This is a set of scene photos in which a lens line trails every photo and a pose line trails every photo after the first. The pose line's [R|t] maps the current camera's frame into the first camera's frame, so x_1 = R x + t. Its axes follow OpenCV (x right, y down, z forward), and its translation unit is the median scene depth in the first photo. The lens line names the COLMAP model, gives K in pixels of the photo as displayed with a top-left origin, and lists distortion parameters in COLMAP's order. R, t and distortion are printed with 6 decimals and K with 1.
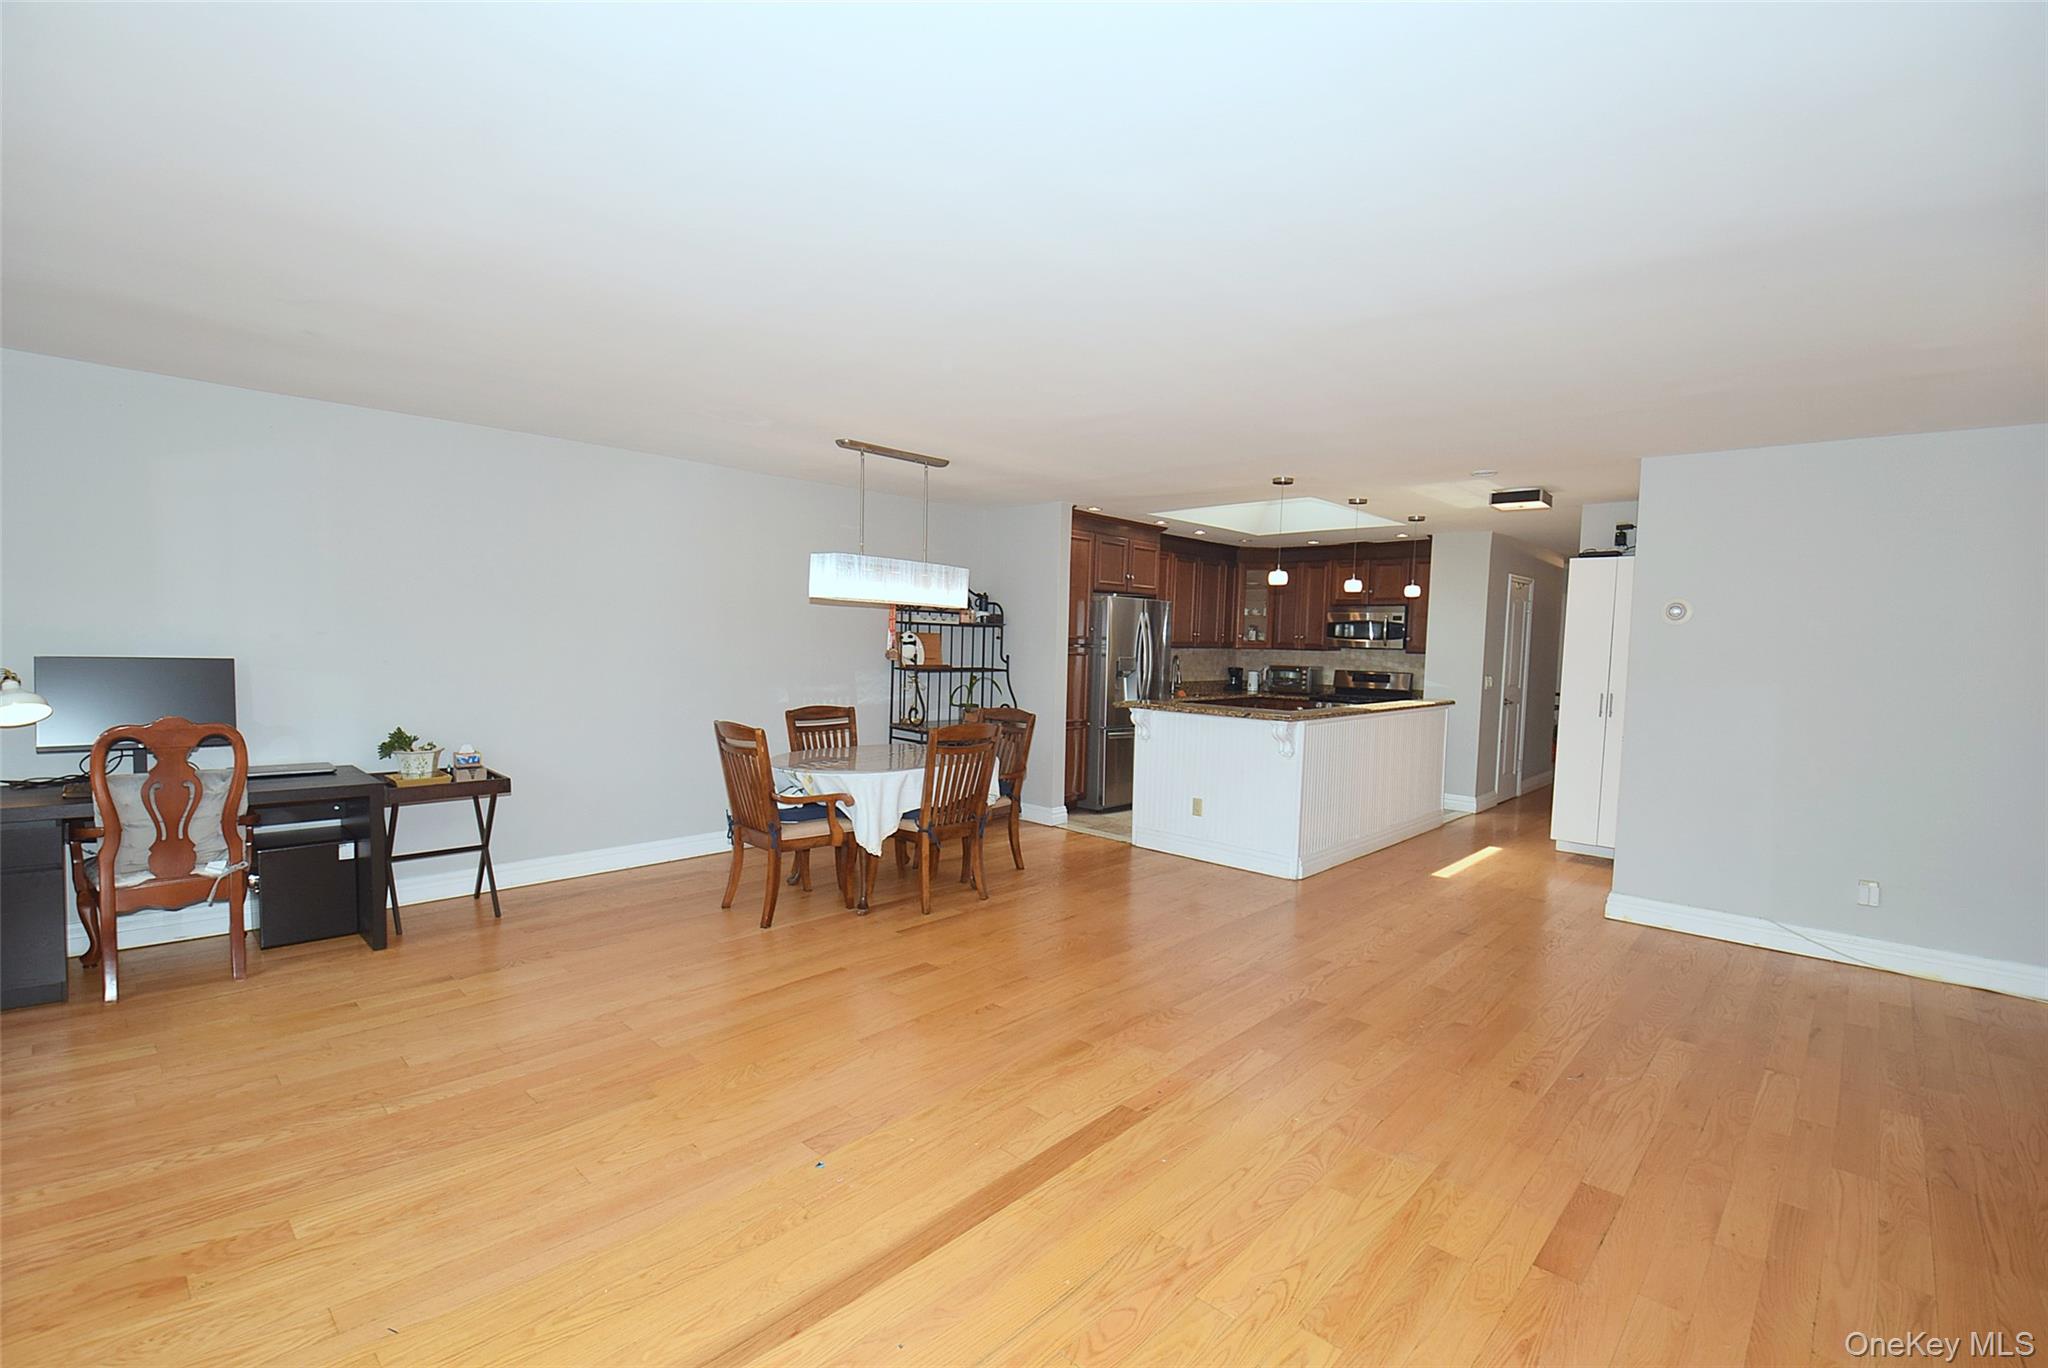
lens RADIAL K [[909.1, 0, 1000.9], [0, 909.1, 715.1], [0, 0, 1]] dist [-0.005760, -0.012267]
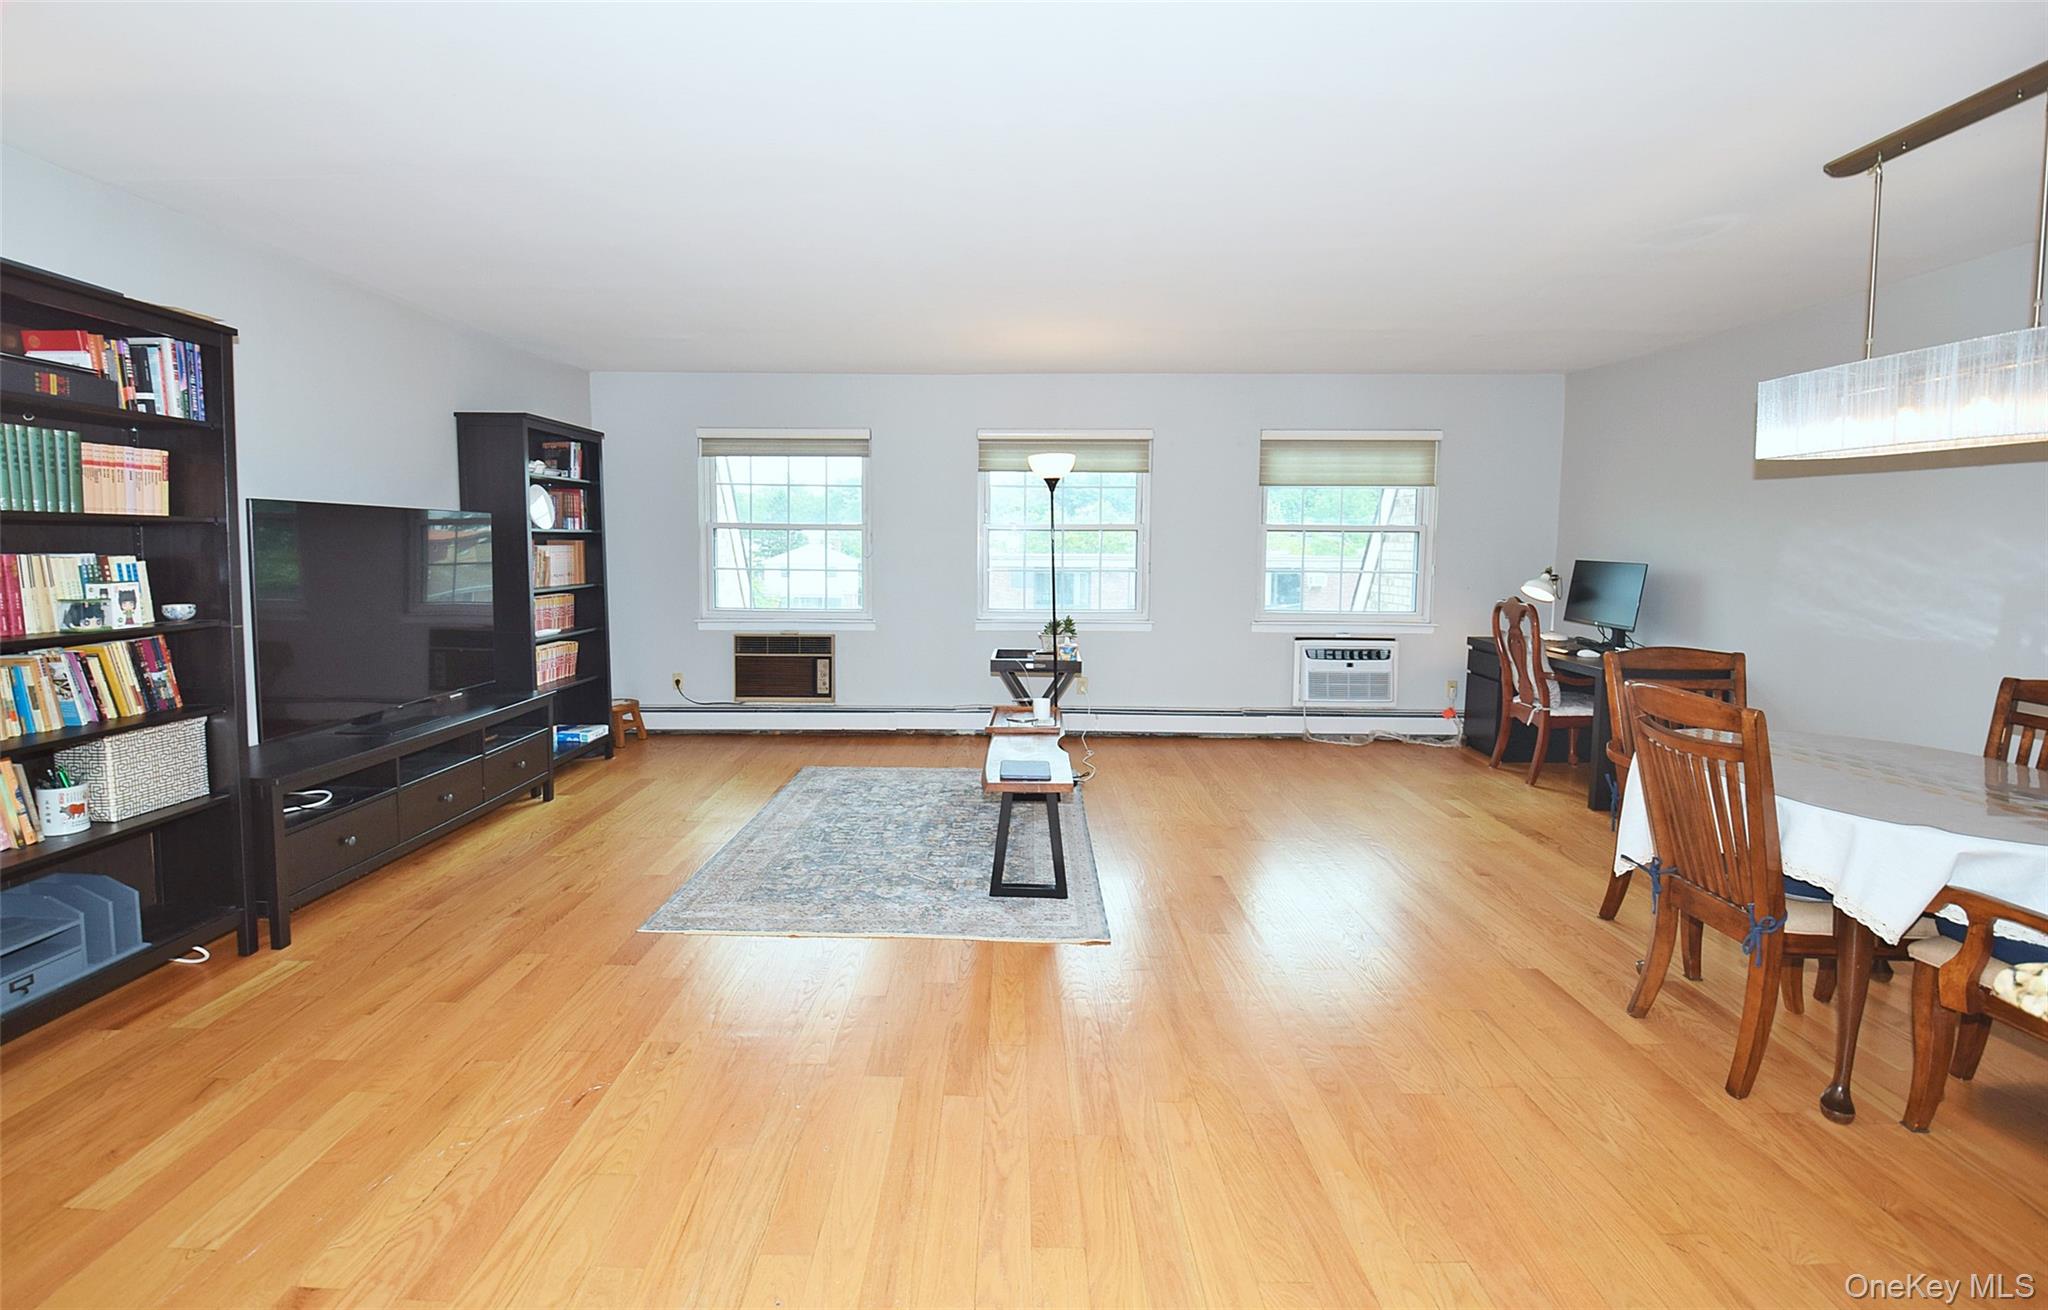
lens RADIAL K [[925.4, 0, 996.0], [0, 925.4, 633.8], [0, 0, 1]] dist [-0.008048, -0.010711]
pose [[-0.726036, 0.037532, -0.686631, 0.290275], [-0.083053, 0.986414, 0.141738, -0.029115], [0.682623, 0.159933, -0.713055, 0.551089]]
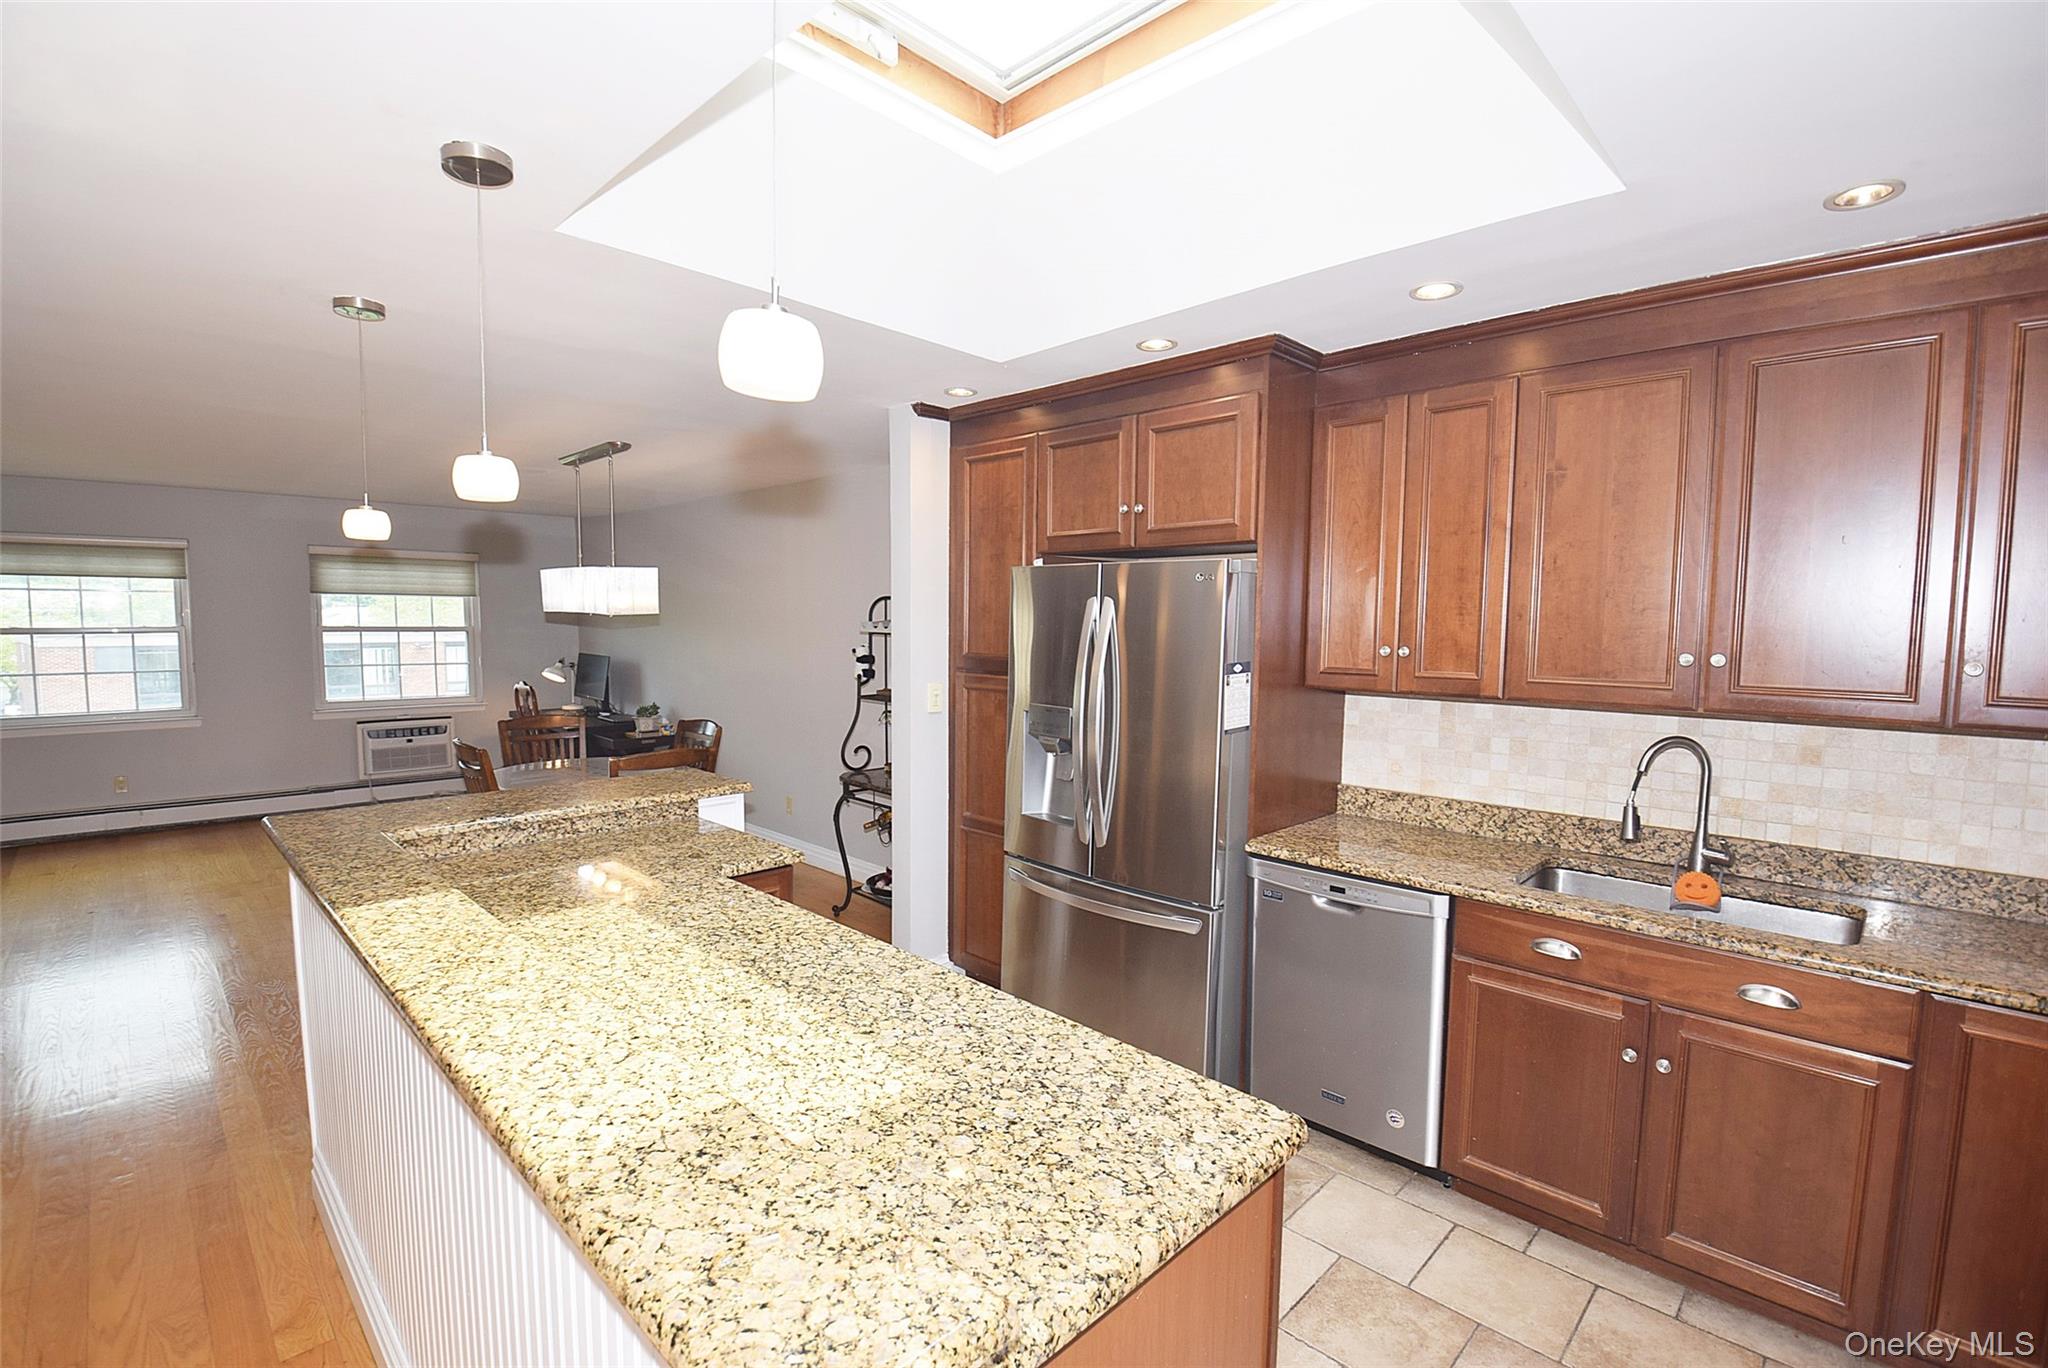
lens RADIAL K [[909.1, 0, 1026.3], [0, 909.1, 689.1], [0, 0, 1]] dist [-0.005760, -0.012267]
pose [[0.004798, 0.052286, -0.998621, 0.444264], [-0.097525, 0.993896, 0.051570, -0.072501], [0.995221, 0.097143, 0.009868, 0.777529]]
